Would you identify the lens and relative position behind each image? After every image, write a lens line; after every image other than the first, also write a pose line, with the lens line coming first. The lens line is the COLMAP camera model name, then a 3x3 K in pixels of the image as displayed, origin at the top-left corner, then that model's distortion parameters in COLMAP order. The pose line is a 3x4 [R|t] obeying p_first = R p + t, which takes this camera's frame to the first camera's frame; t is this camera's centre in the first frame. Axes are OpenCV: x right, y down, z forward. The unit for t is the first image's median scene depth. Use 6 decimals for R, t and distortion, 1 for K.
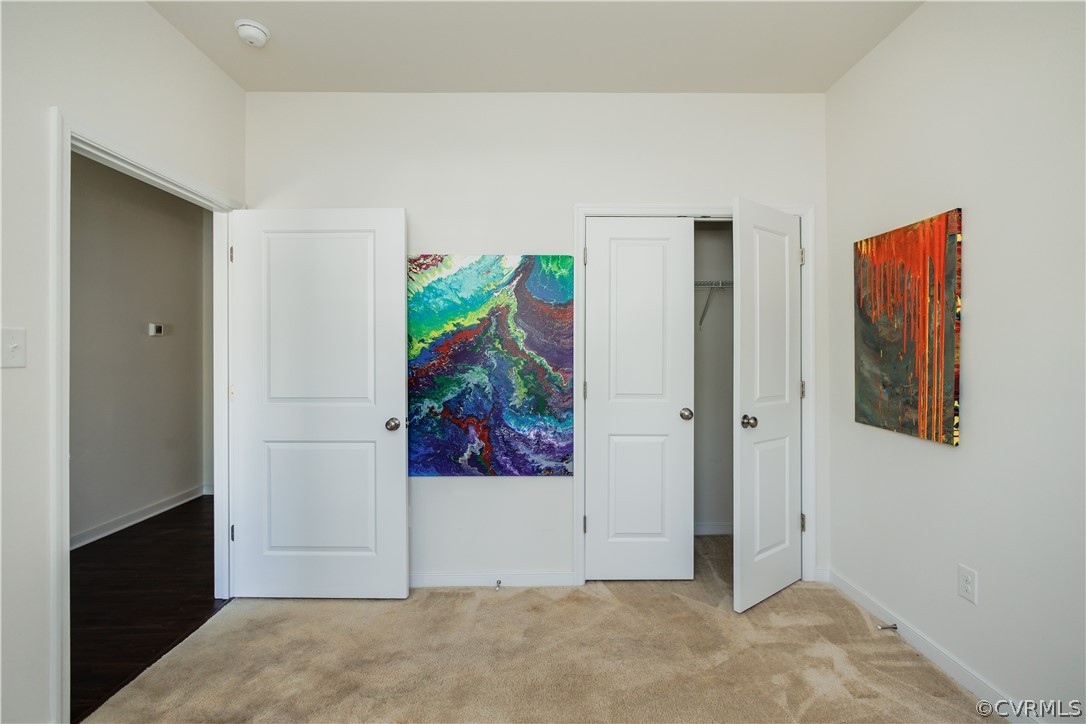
lens RADIAL K [[496.4, 0, 543.0], [0, 496.4, 362.0], [0, 0, 1]] dist [-0.000995, 0.000055]
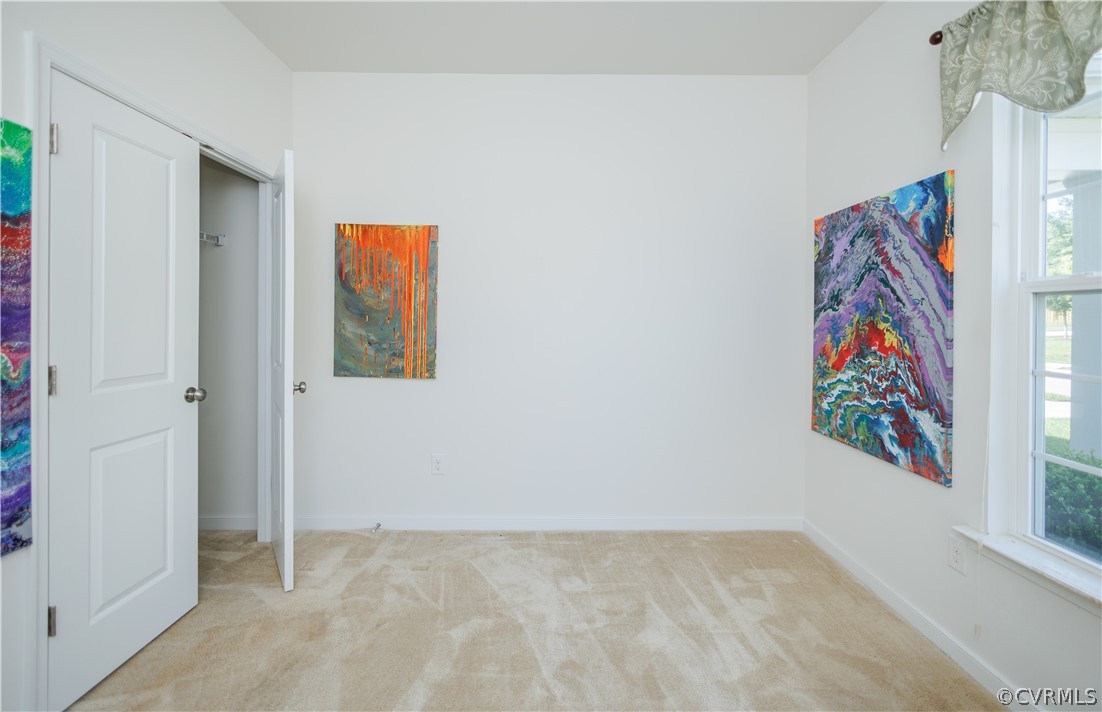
lens RADIAL K [[475.1, 0, 552.8], [0, 475.1, 333.4], [0, 0, 1]] dist [-0.000086, -0.000029]
pose [[-0.010203, -0.026245, 0.999603, -0.529375], [0.009438, 0.999608, 0.026341, -0.005976], [-0.999903, 0.009703, -0.009951, 0.523476]]
